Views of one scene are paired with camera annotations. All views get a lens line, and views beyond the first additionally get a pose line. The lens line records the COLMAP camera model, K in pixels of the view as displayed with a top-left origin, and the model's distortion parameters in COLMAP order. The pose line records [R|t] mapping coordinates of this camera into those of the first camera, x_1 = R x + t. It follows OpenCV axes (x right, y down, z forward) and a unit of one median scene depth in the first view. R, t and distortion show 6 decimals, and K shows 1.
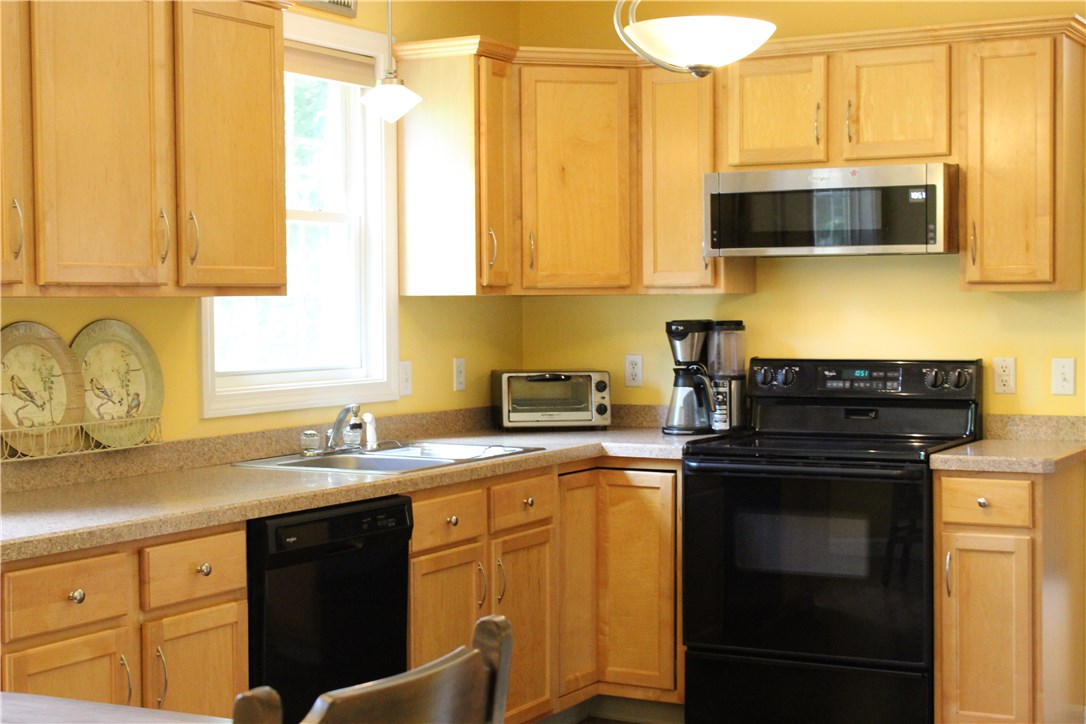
lens RADIAL K [[1728.5, 0, 543.0], [0, 1728.5, 362.0], [0, 0, 1]] dist [-0.006544, 0.001954]
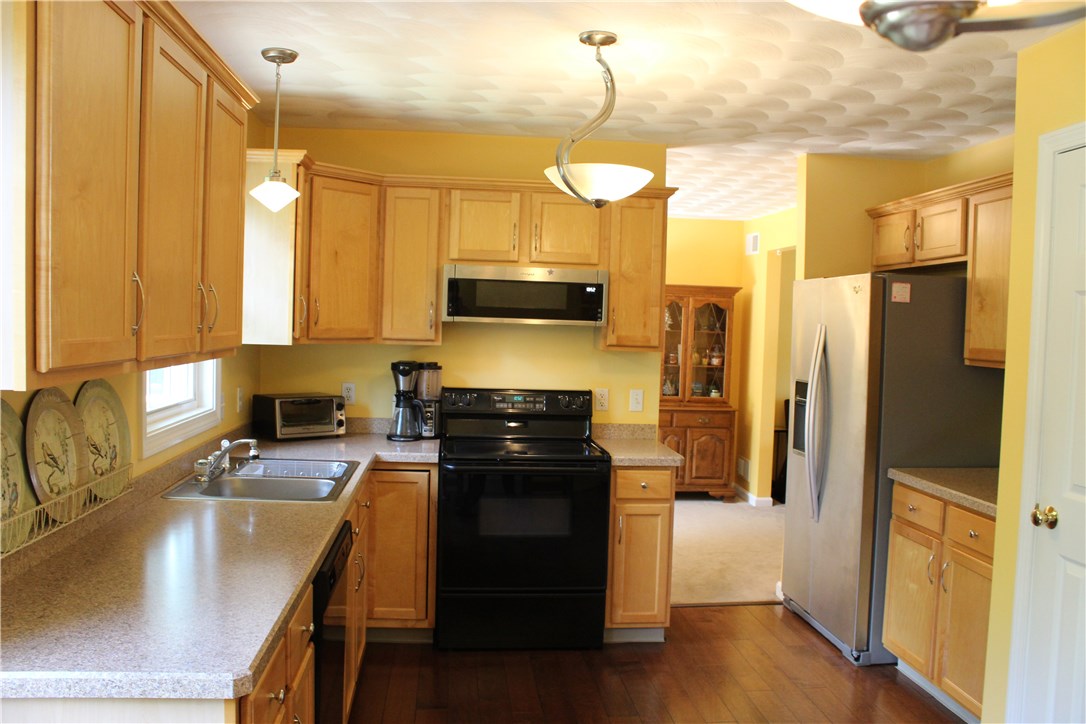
lens RADIAL K [[906.6, 0, 543.0], [0, 906.6, 362.0], [0, 0, 1]] dist [-0.166112, 0.147473]
pose [[0.822935, 0.007625, 0.568085, -0.268373], [-0.017571, 0.999773, 0.012034, -0.037348], [-0.567864, -0.019885, 0.822882, 0.324950]]
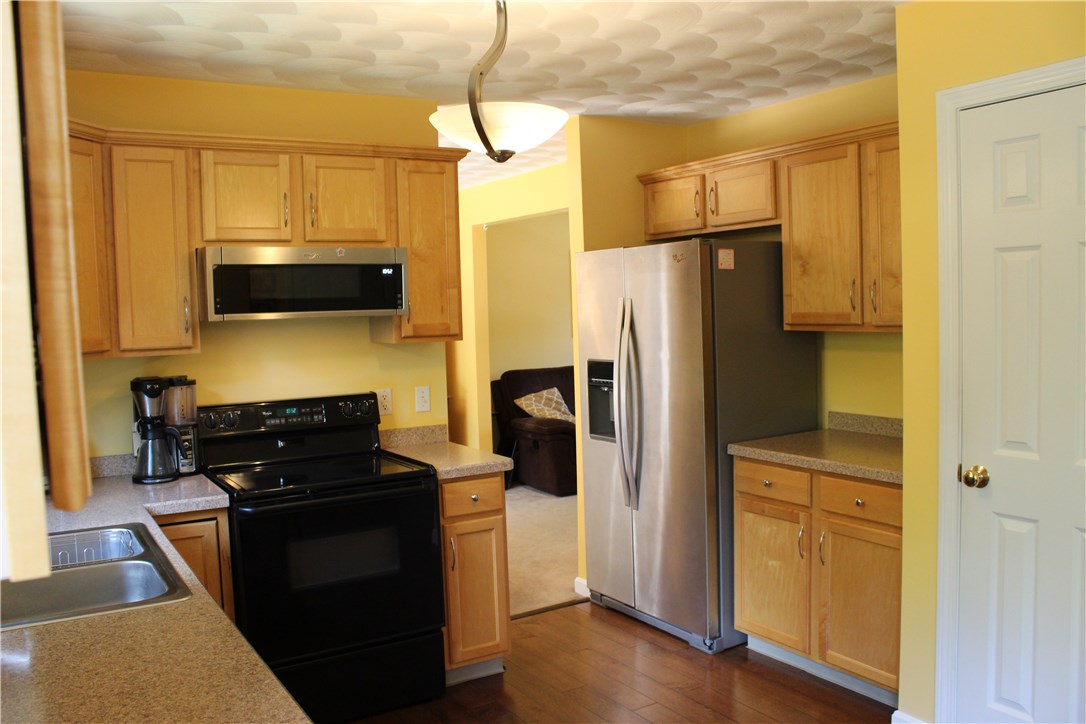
lens RADIAL K [[906.6, 0, 543.0], [0, 906.6, 362.0], [0, 0, 1]] dist [-0.166112, 0.147473]
pose [[0.492636, -0.060472, 0.868132, -0.297496], [0.054347, 0.997773, 0.038662, -0.045367], [-0.868537, 0.028134, 0.494825, 0.530922]]
